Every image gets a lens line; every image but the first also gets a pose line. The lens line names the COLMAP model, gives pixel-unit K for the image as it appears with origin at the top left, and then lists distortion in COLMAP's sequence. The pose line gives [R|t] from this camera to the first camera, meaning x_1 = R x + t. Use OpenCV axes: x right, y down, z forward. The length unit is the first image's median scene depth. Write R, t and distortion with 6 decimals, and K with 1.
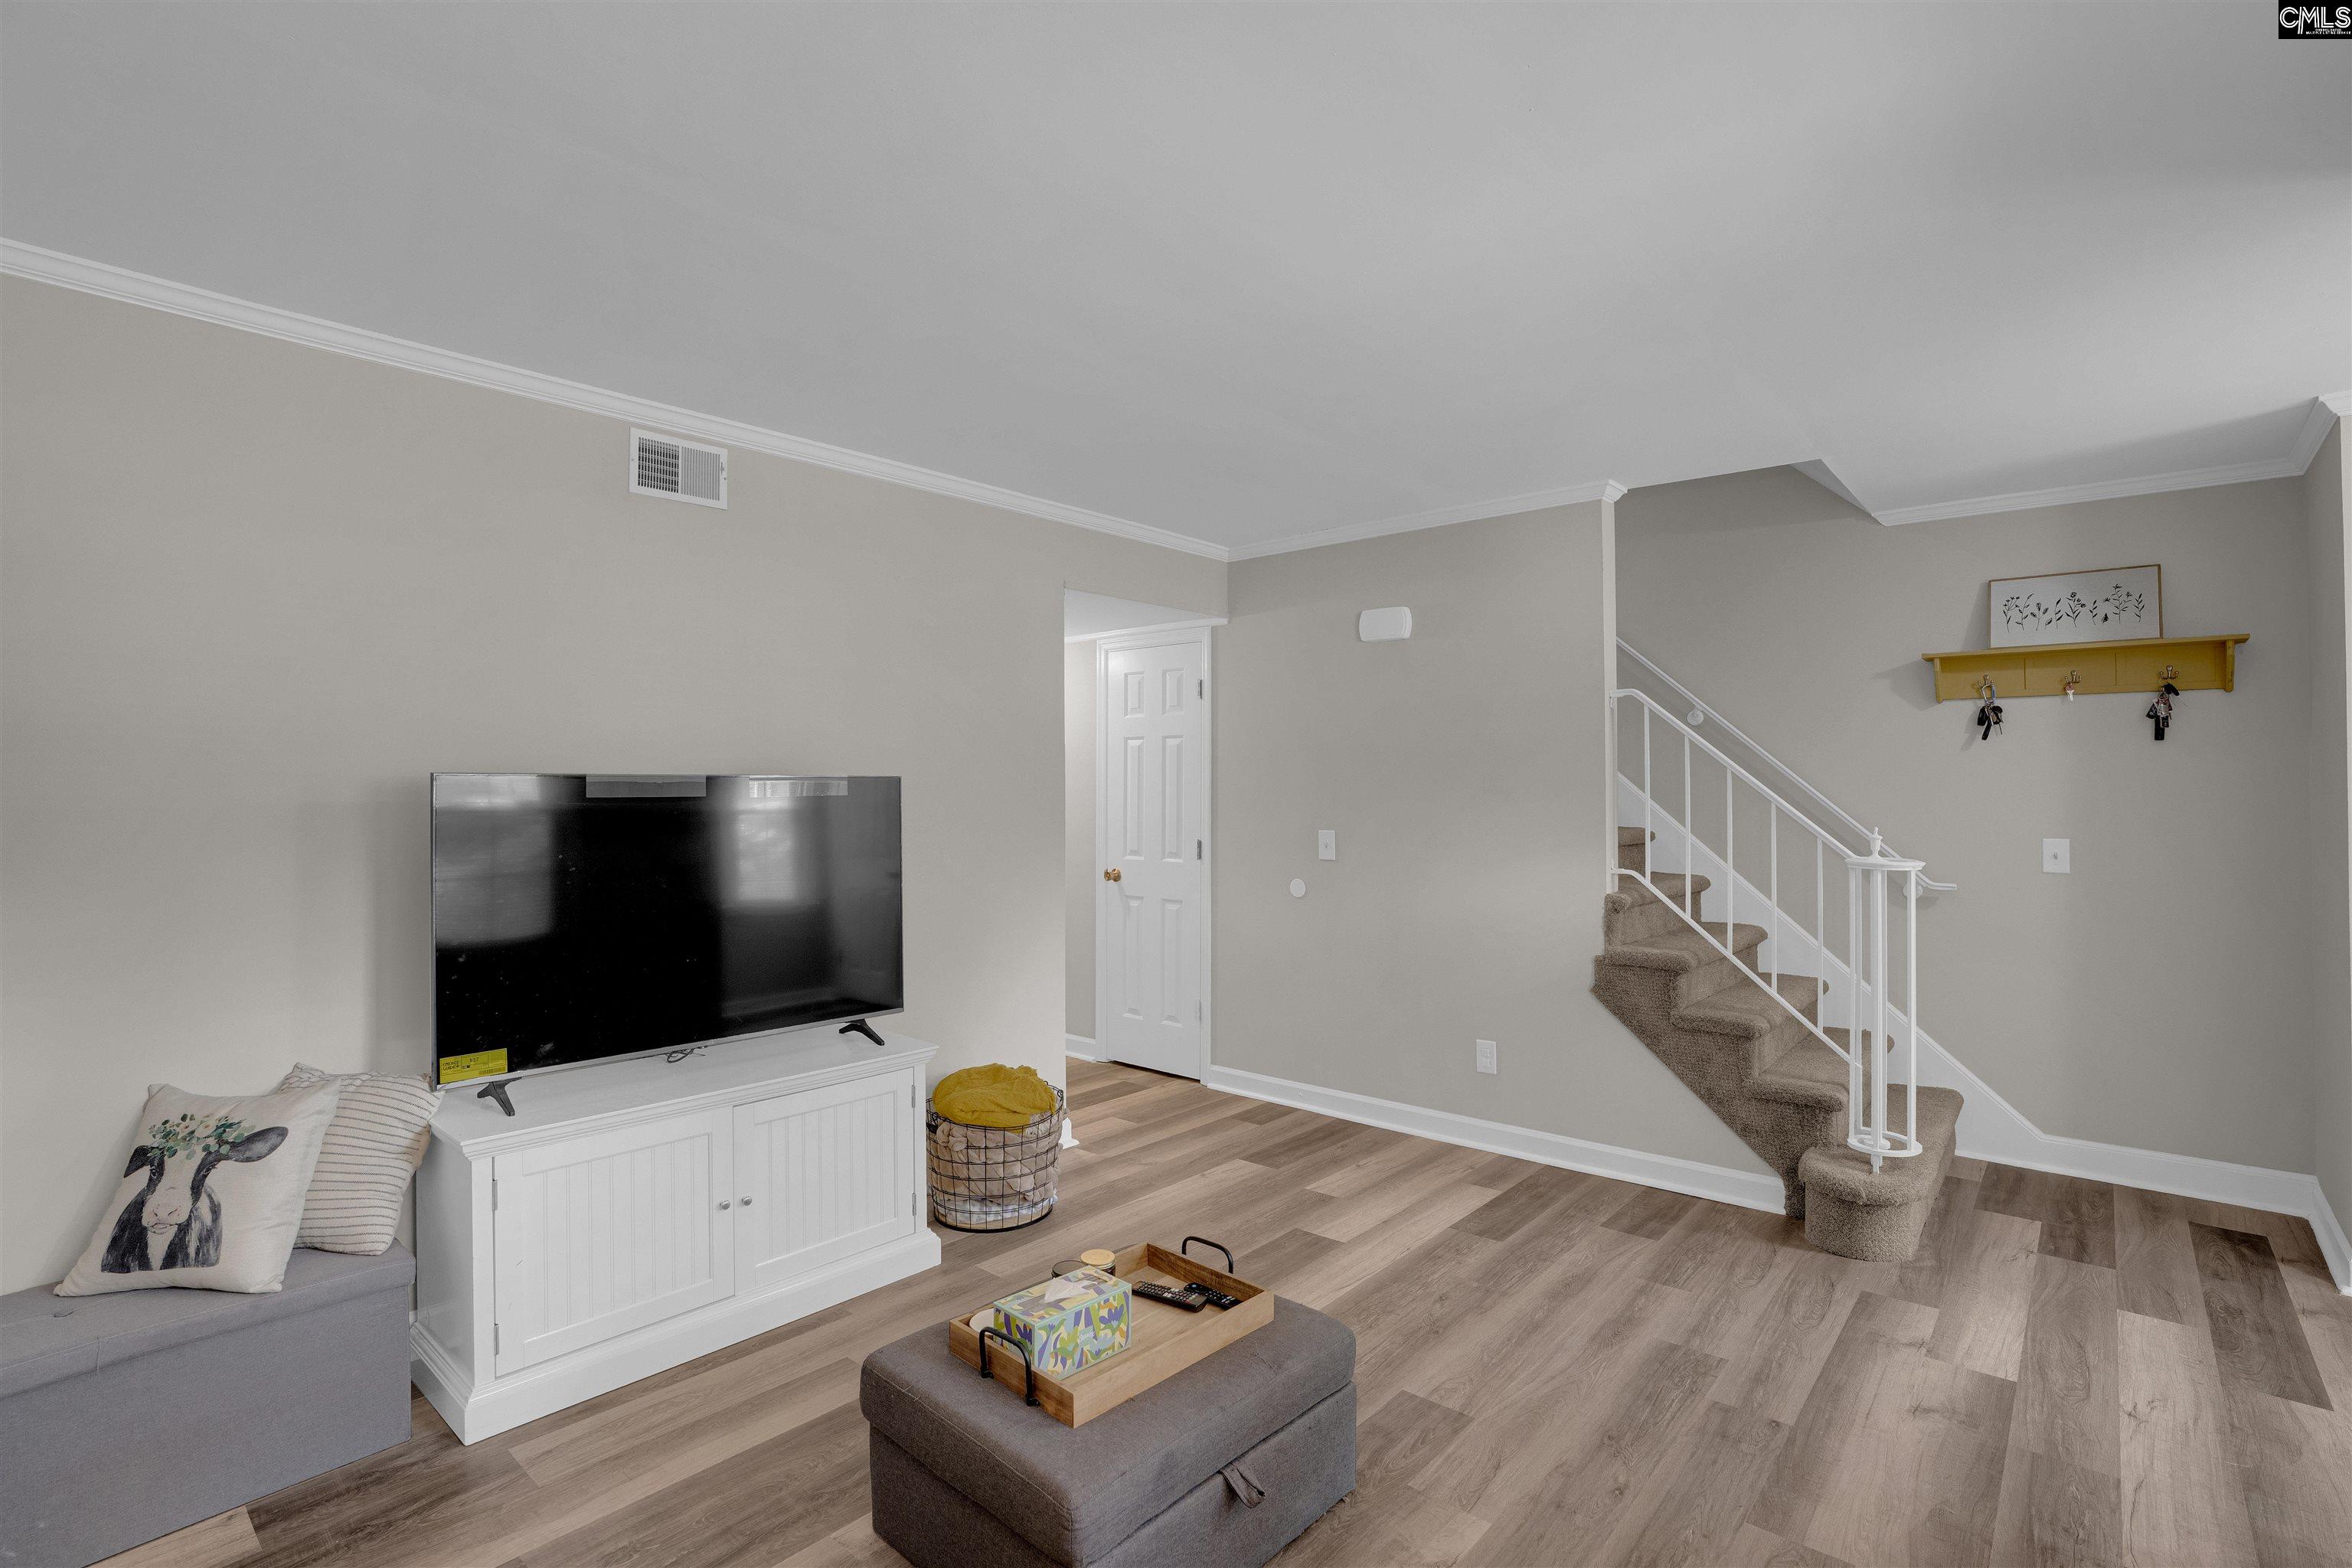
lens RADIAL K [[1096.2, 0, 1182.3], [0, 1096.2, 780.7], [0, 0, 1]] dist [-0.066221, 0.020655]
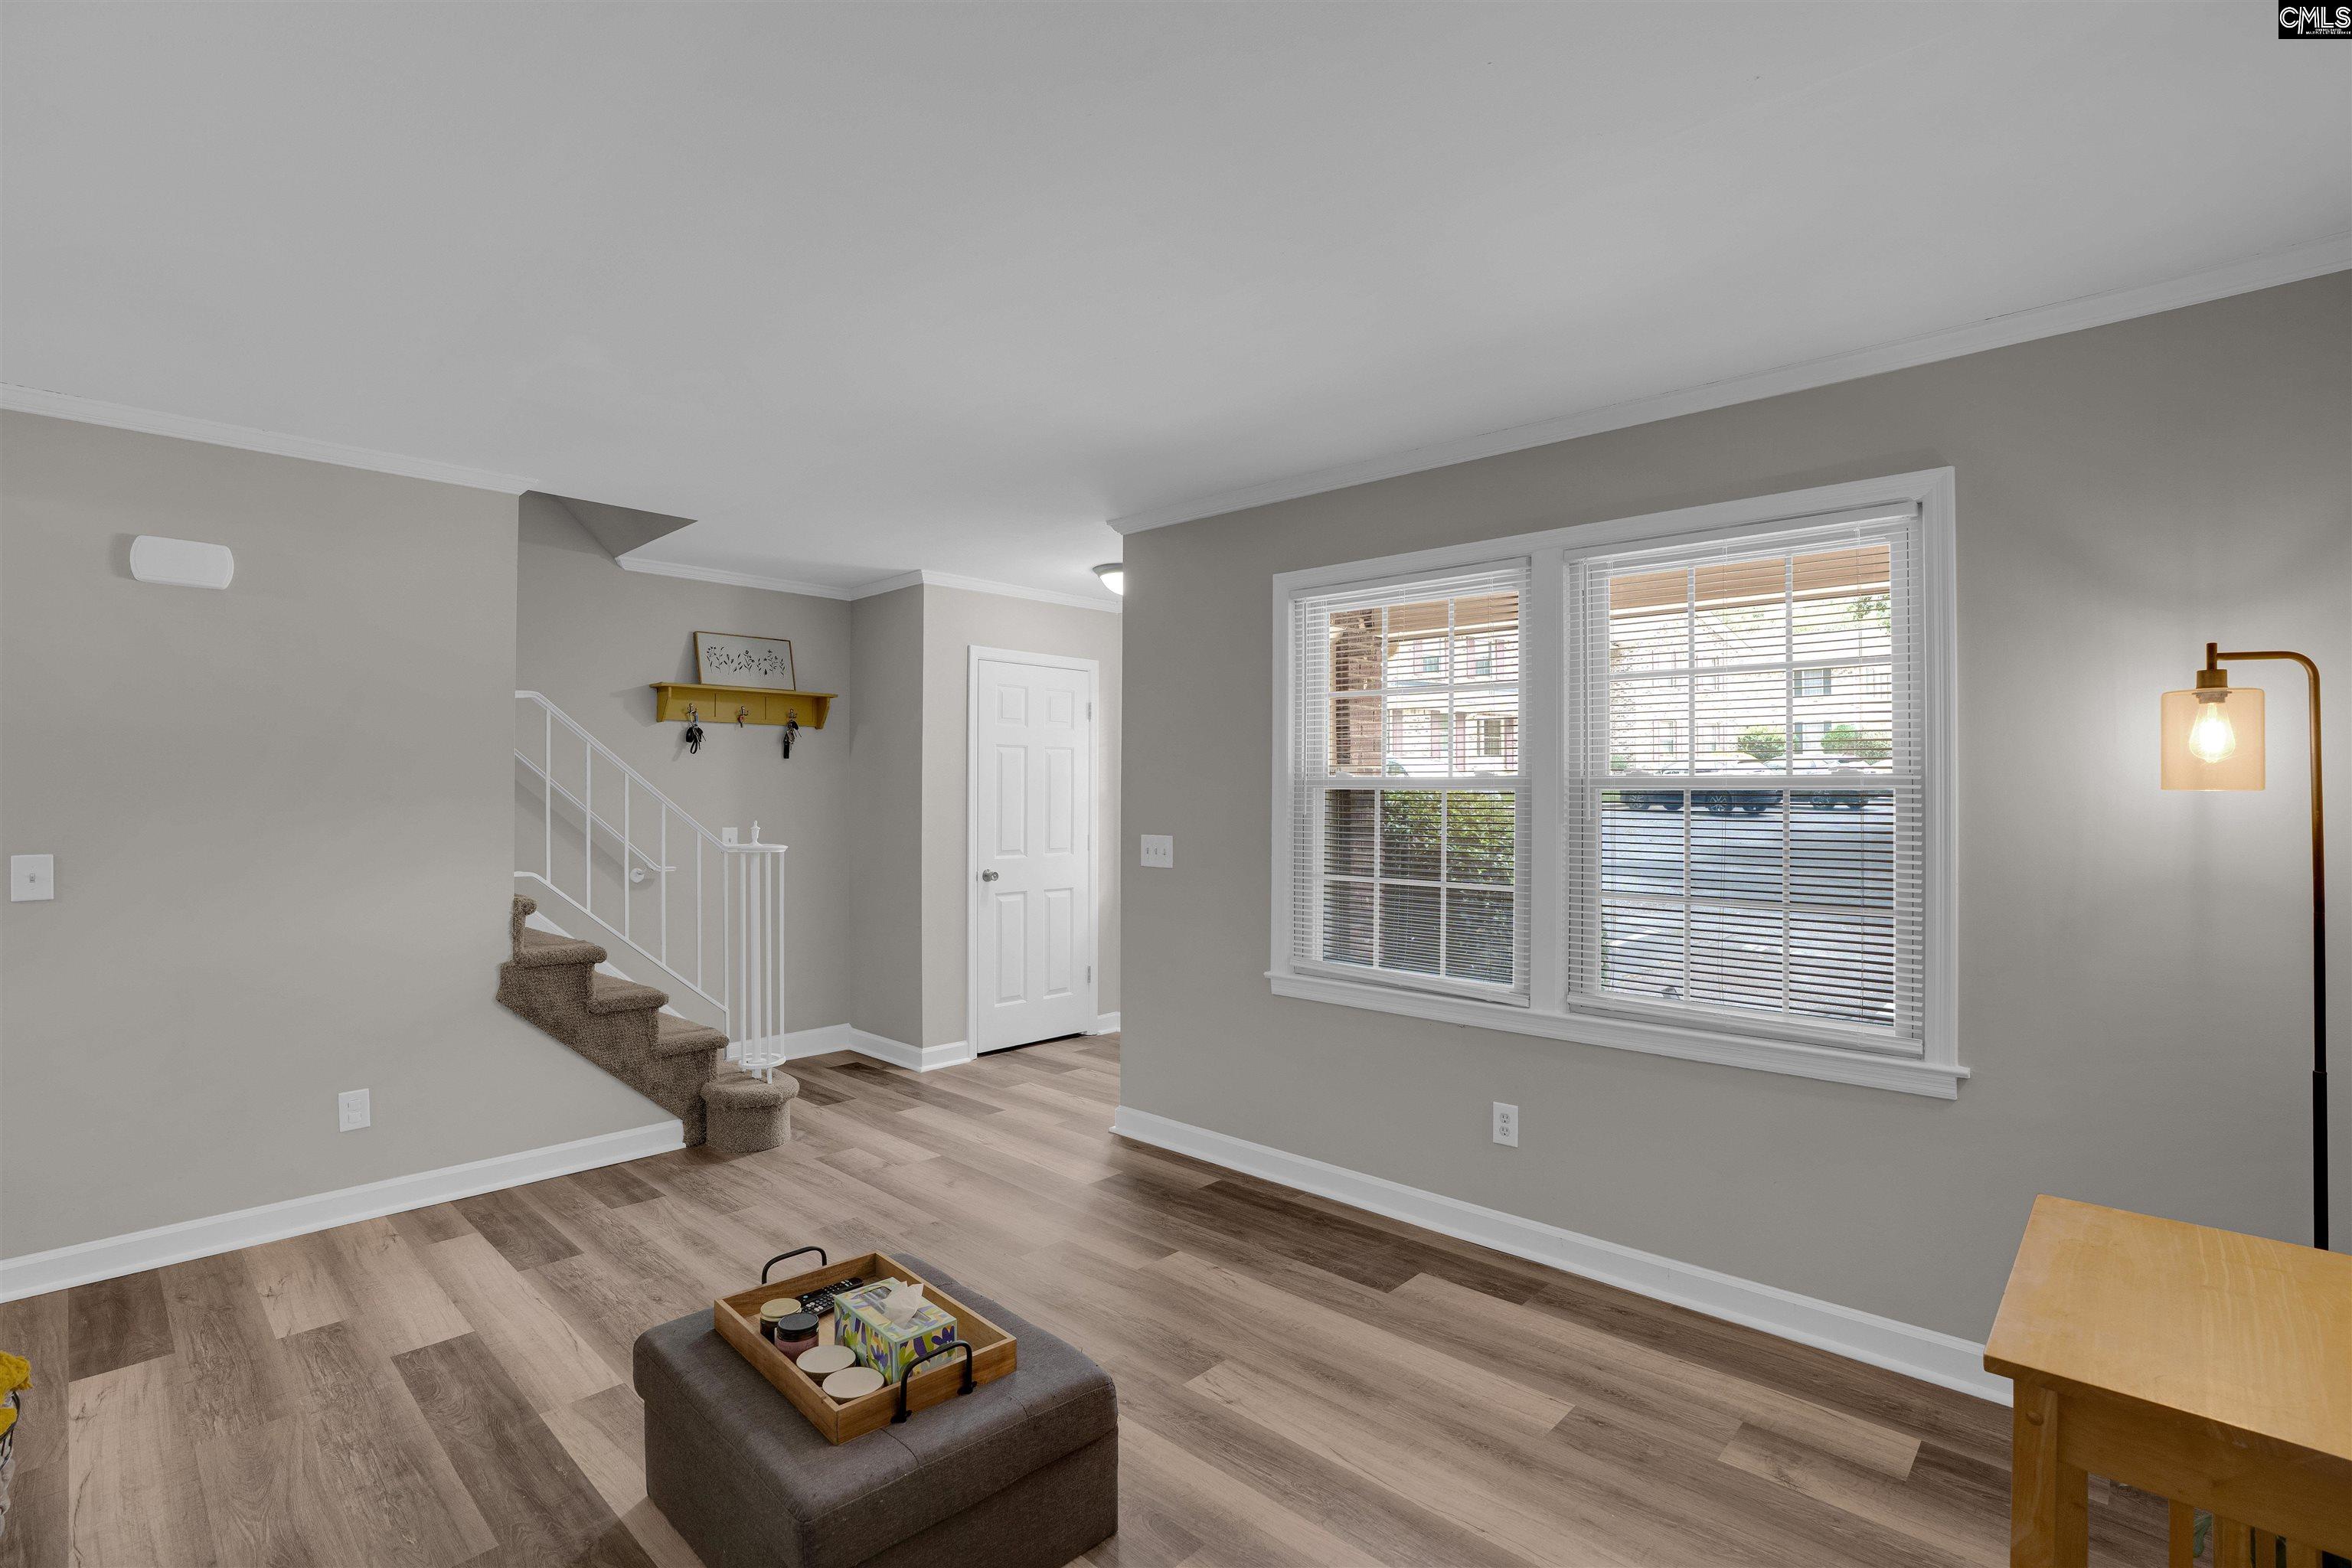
lens RADIAL K [[1096.2, 0, 1182.3], [0, 1096.2, 780.7], [0, 0, 1]] dist [-0.066221, 0.020655]
pose [[0.030957, 0.007045, 0.999496, -0.593773], [-0.011367, 0.999913, -0.006696, -0.002731], [-0.999456, -0.011154, 0.031035, 0.386463]]
